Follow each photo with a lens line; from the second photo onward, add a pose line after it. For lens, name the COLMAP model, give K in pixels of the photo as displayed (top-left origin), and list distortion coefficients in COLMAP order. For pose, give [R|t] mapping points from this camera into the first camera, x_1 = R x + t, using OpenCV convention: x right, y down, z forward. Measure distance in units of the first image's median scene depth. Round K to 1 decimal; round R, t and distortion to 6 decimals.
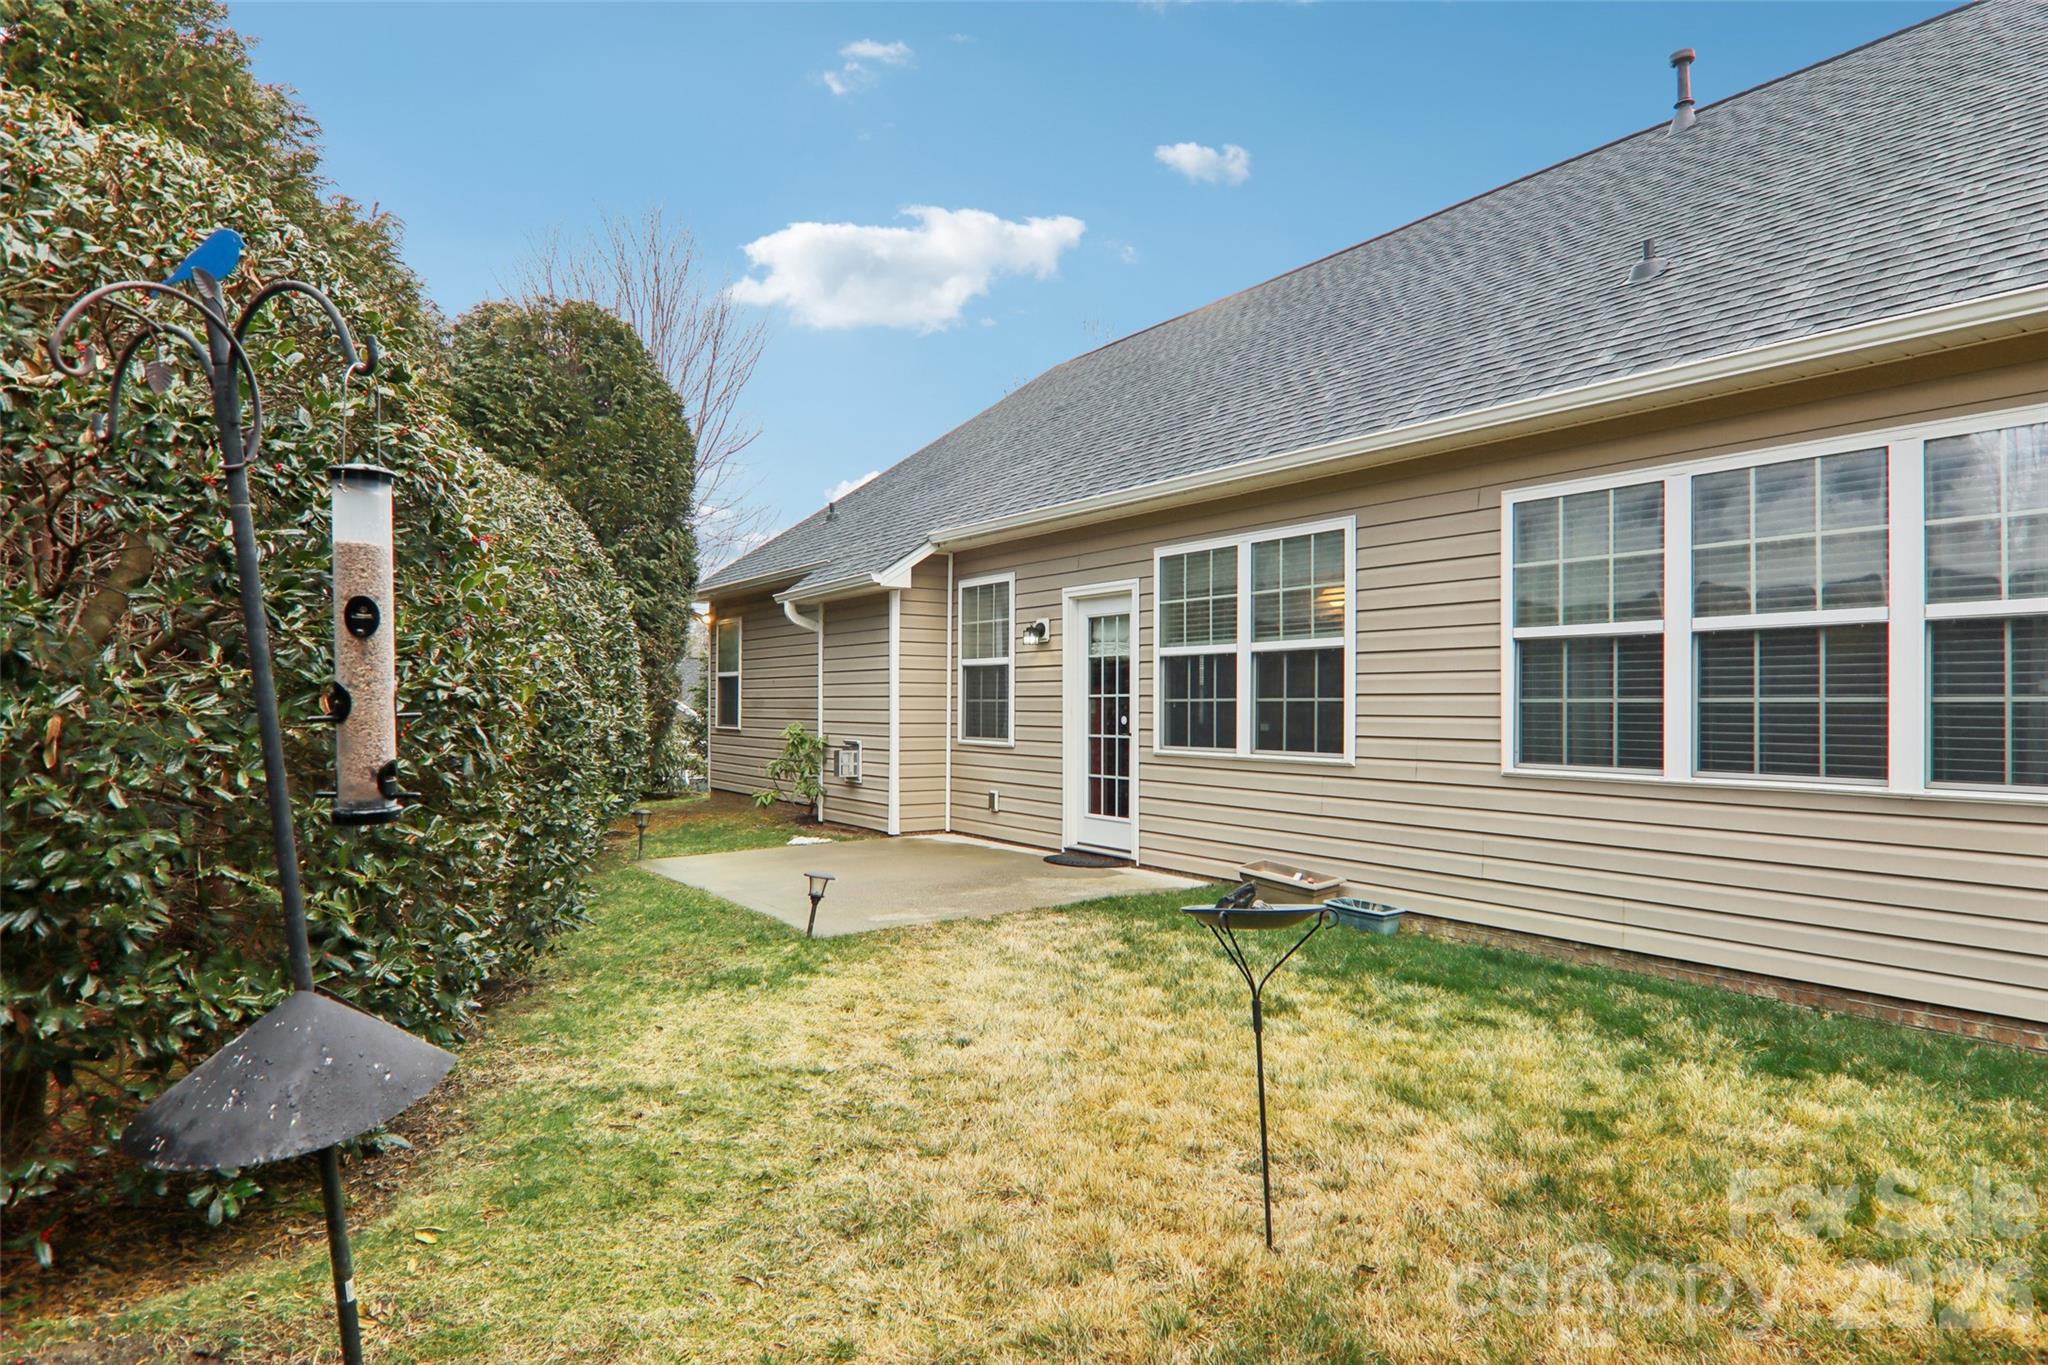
lens RADIAL K [[1133.5, 0, 1023.8], [0, 1133.5, 707.8], [0, 0, 1]] dist [0.036706, -0.043875]
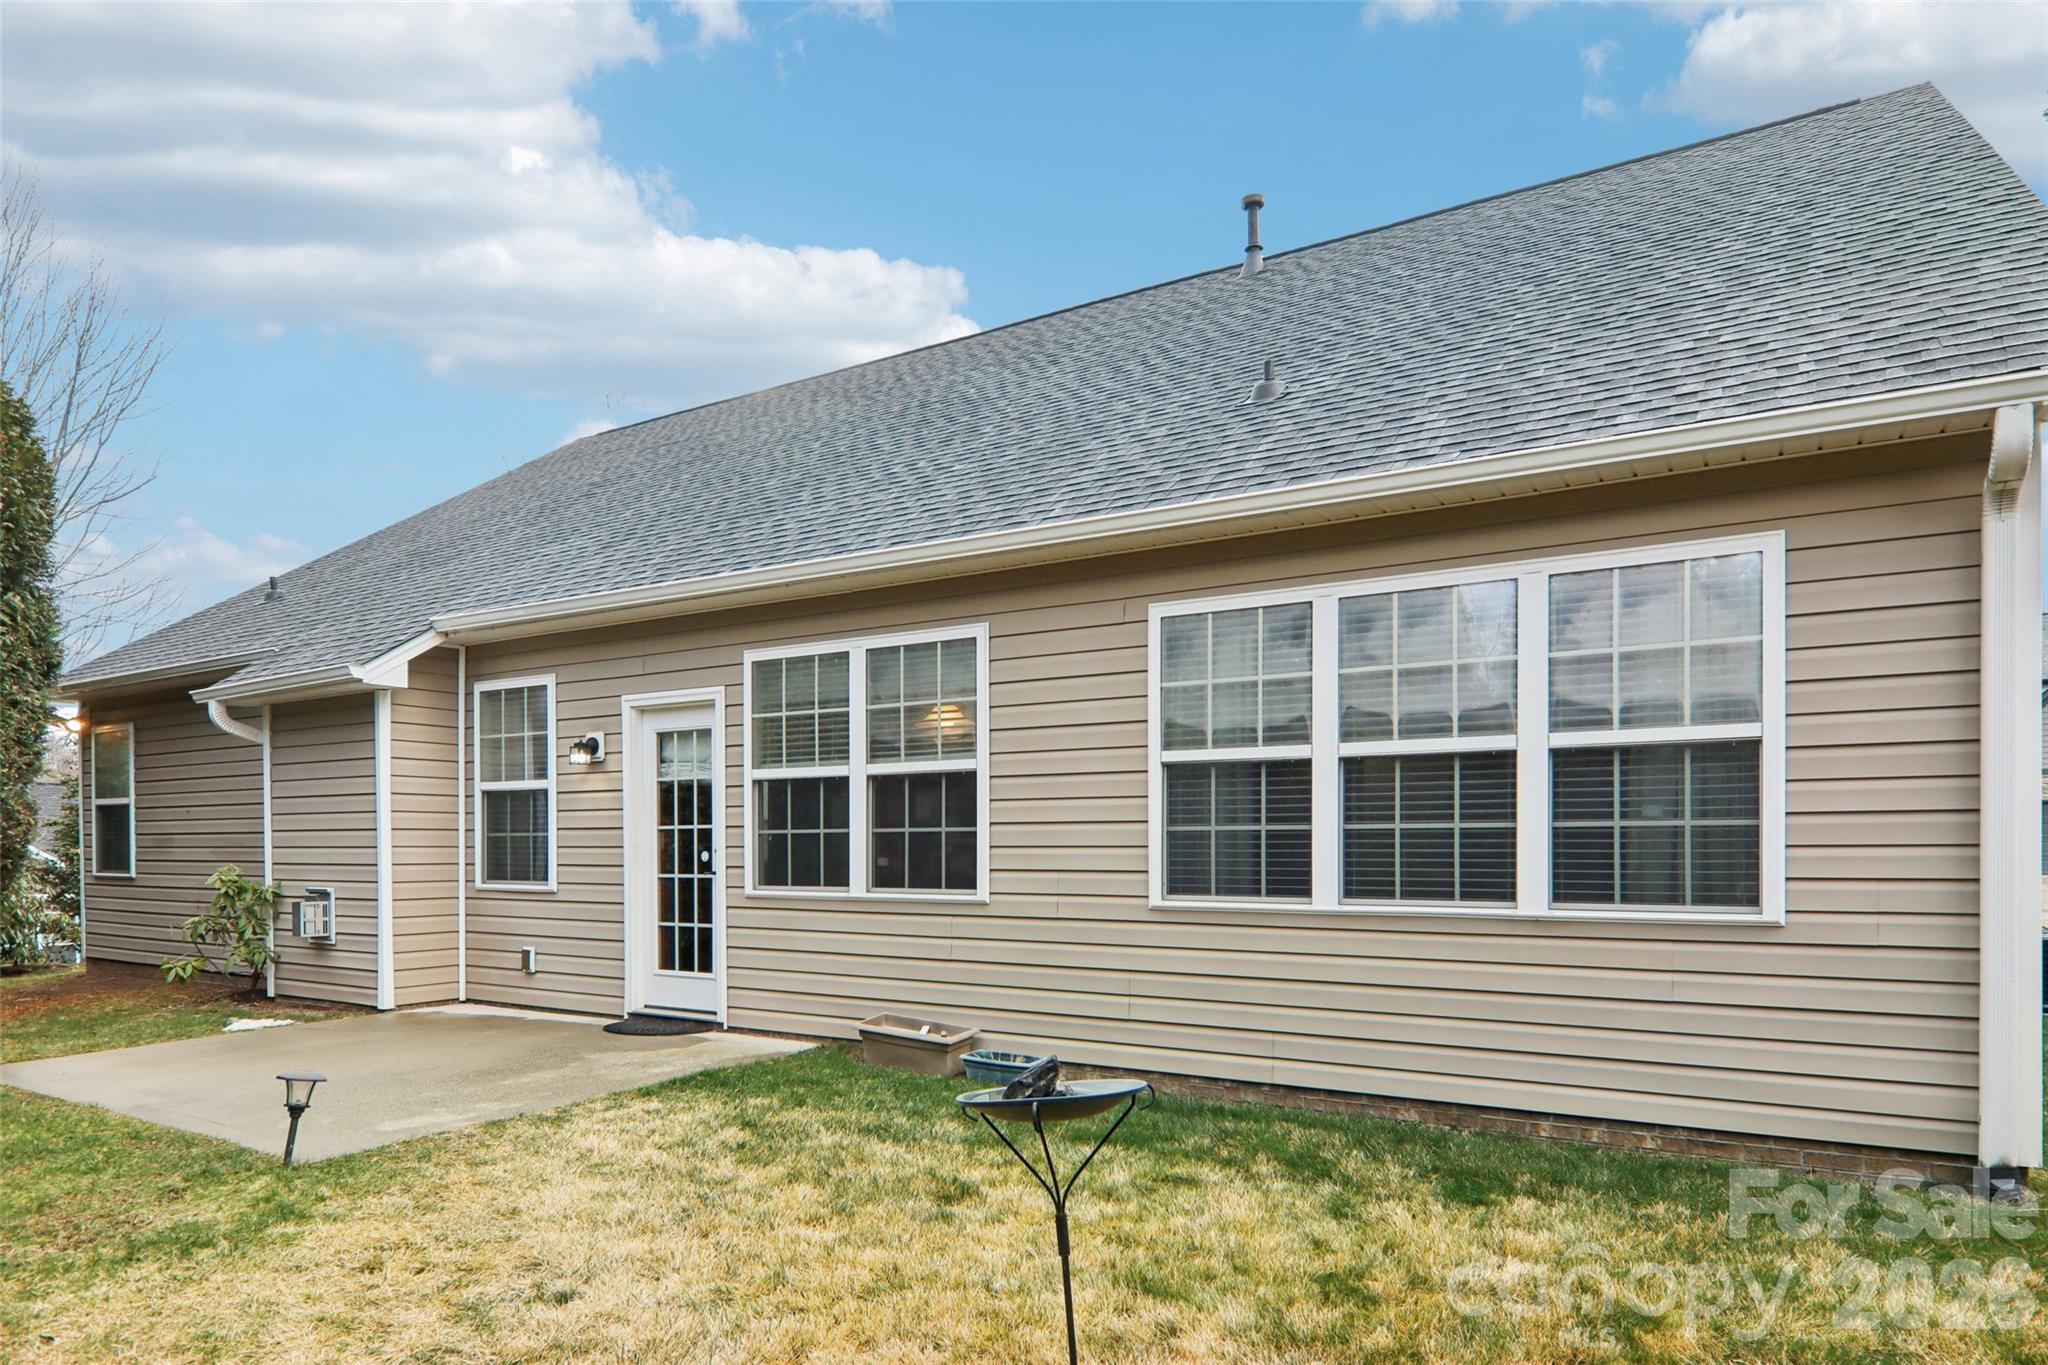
lens RADIAL K [[1195.6, 0, 1043.8], [0, 1195.6, 873.7], [0, 0, 1]] dist [0.003076, -0.010182]
pose [[0.914585, -0.016071, 0.404073, -0.056238], [0.007007, 0.999690, 0.023899, 0.006222], [-0.404332, -0.019027, 0.914414, 0.134043]]
